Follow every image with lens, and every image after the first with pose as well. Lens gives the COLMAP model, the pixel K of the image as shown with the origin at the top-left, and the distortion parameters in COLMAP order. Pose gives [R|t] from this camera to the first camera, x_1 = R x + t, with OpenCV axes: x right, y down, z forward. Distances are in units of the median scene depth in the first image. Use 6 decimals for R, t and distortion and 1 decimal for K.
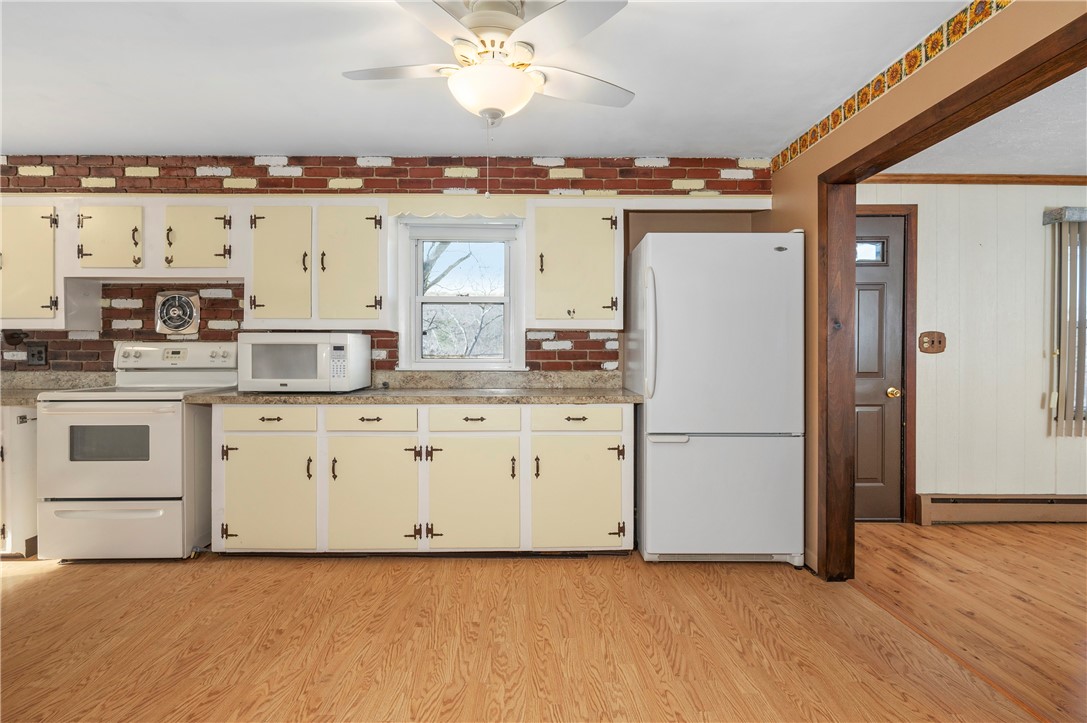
lens RADIAL K [[555.2, 0, 543.2], [0, 555.2, 363.1], [0, 0, 1]] dist [-0.000120, -0.001125]
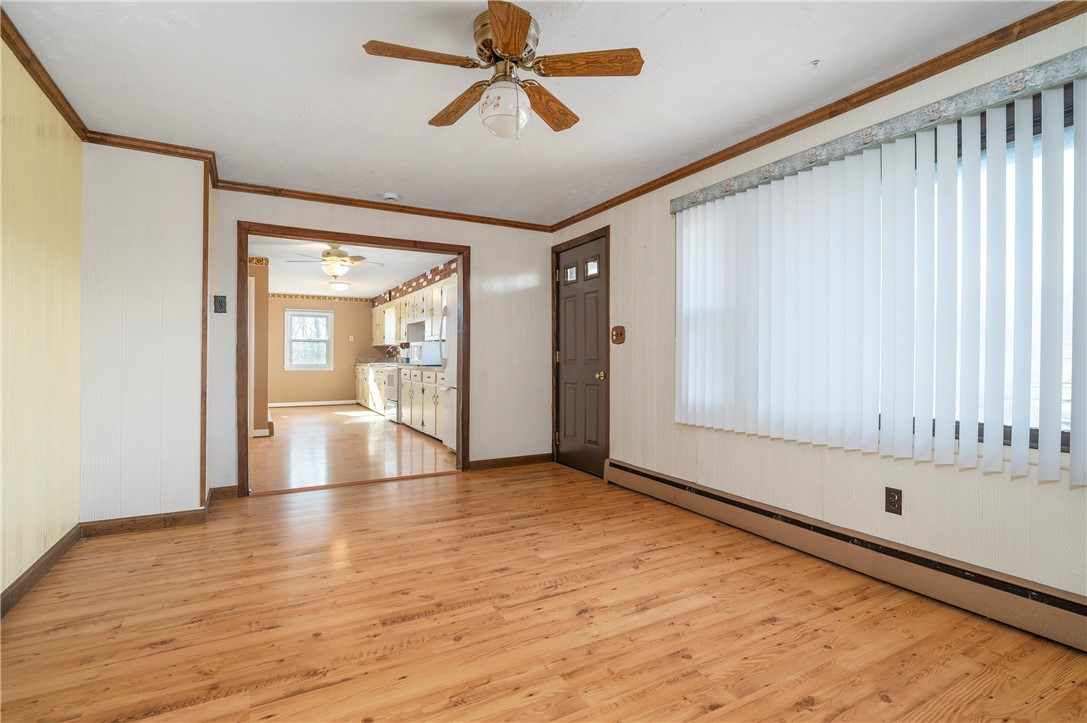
lens RADIAL K [[527.9, 0, 543.5], [0, 527.9, 359.2], [0, 0, 1]] dist [-0.001337, -0.000330]
pose [[0.458849, 0.005579, -0.888497, 1.878614], [-0.007313, 0.999970, 0.002503, 0.015951], [0.888484, 0.005349, 0.458876, 0.369456]]
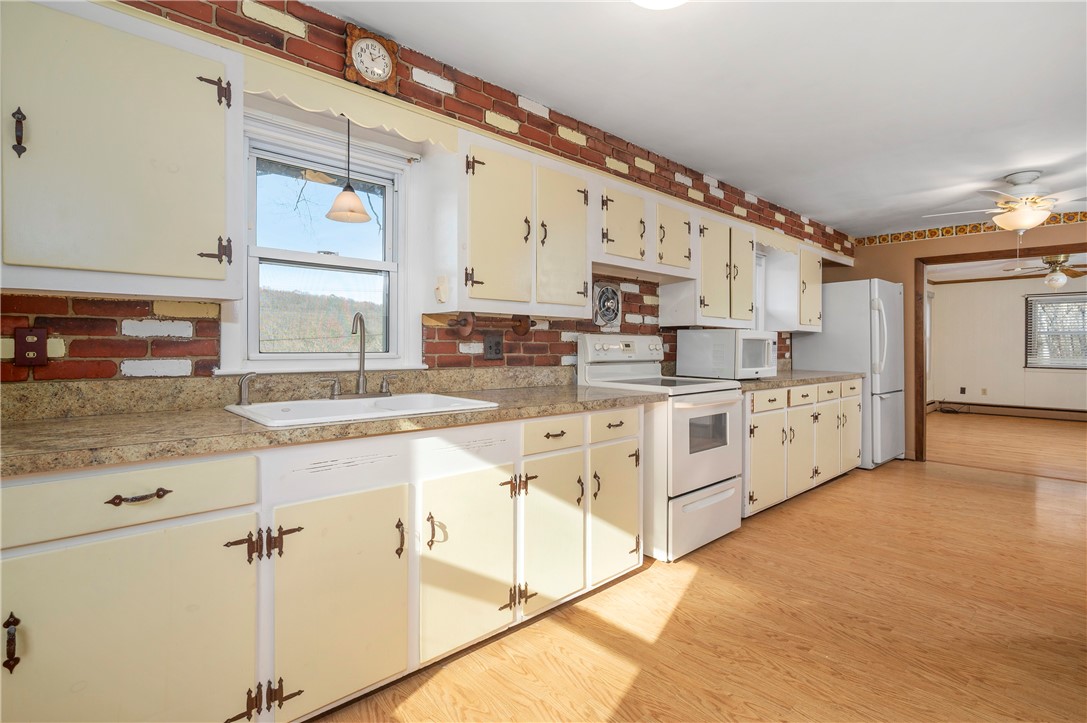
lens RADIAL K [[527.9, 0, 543.4], [0, 527.9, 352.0], [0, 0, 1]] dist [-0.001337, -0.000330]
pose [[0.747507, -0.002159, 0.664250, -1.486175], [0.005701, 0.999979, -0.003165, -0.005076], [-0.664229, 0.006153, 0.747504, 0.409401]]
